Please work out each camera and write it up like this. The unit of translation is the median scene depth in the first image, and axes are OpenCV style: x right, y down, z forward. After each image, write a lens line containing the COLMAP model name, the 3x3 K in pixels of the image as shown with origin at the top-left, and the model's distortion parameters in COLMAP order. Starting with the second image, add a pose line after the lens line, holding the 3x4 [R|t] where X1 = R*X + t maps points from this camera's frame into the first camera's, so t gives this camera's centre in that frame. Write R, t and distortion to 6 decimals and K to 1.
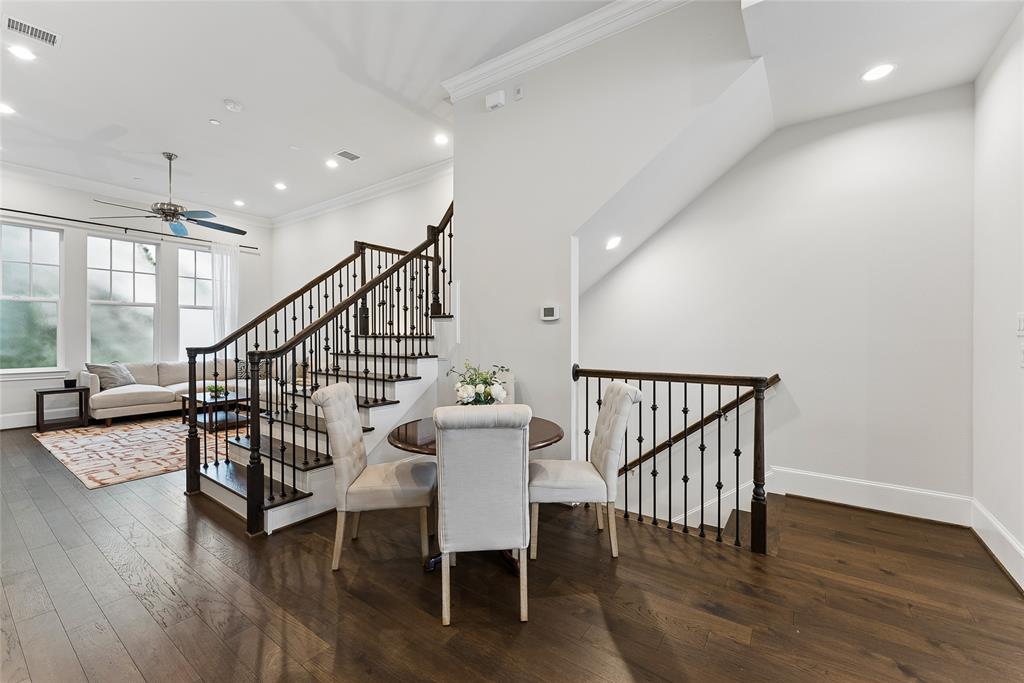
lens RADIAL K [[414.0, 0, 512.5], [0, 414.0, 337.2], [0, 0, 1]] dist [0.000978, -0.000388]
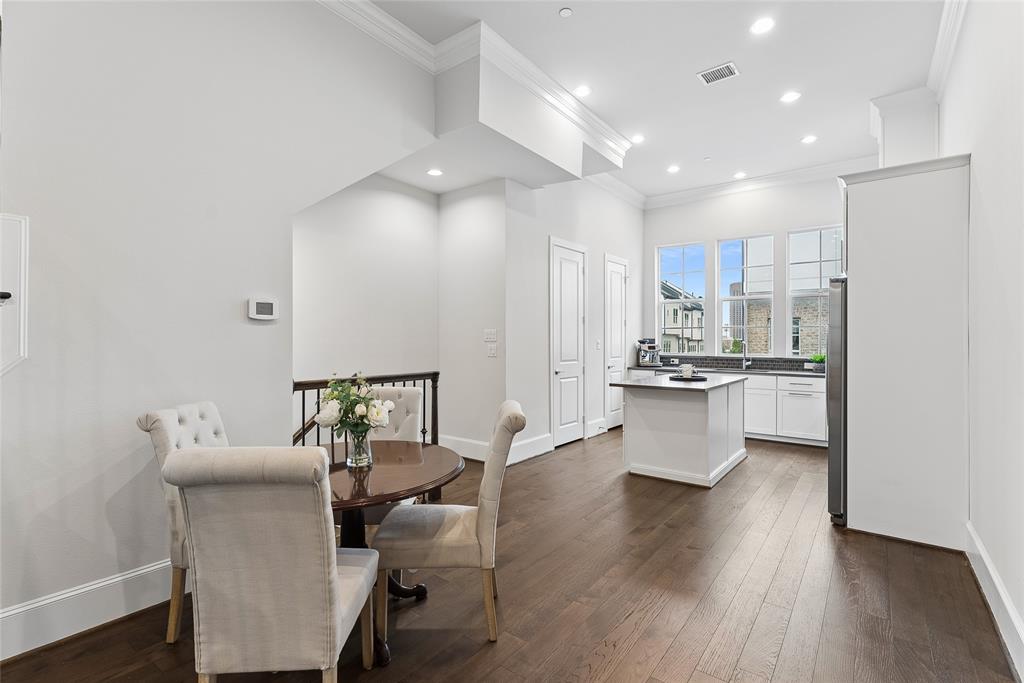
lens RADIAL K [[470.8, 0, 512.2], [0, 470.8, 340.3], [0, 0, 1]] dist [-0.000048, 0.000054]
pose [[0.036098, 0.002915, 0.999344, -0.579176], [0.000535, 0.999996, -0.002936, -0.001192], [-0.999348, 0.000640, 0.036097, 0.422114]]
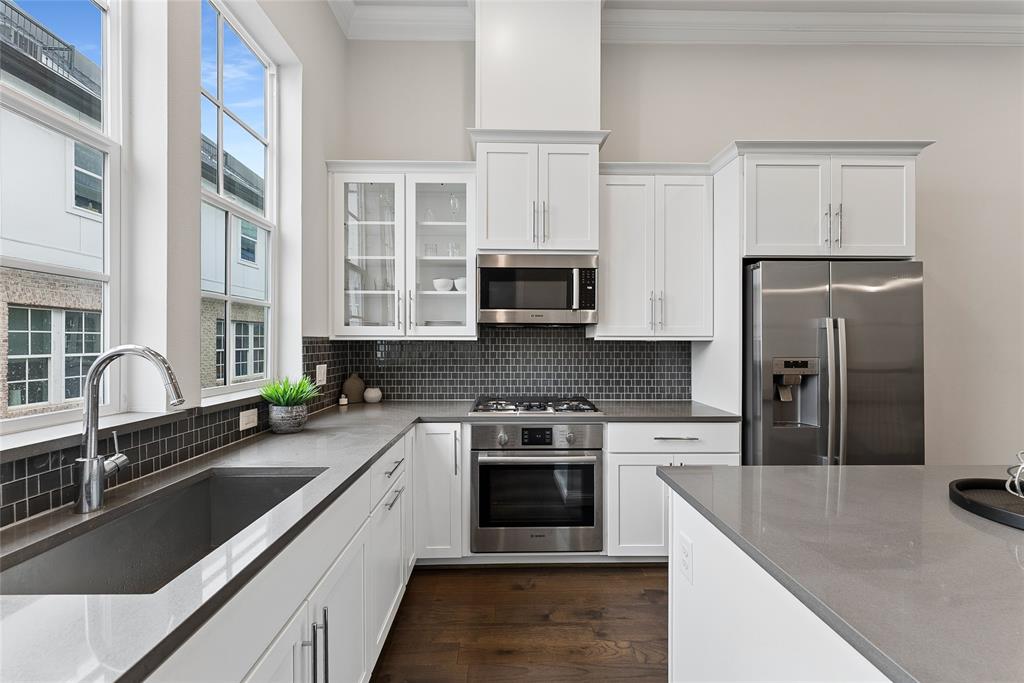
lens RADIAL K [[421.7, 0, 509.9], [0, 421.7, 340.6], [0, 0, 1]] dist [0.006793, 0.000005]
pose [[-0.805408, -0.003446, -0.592711, 1.054461], [-0.002750, 0.999994, -0.002078, -0.003613], [0.592715, -0.000043, -0.805412, 0.024861]]
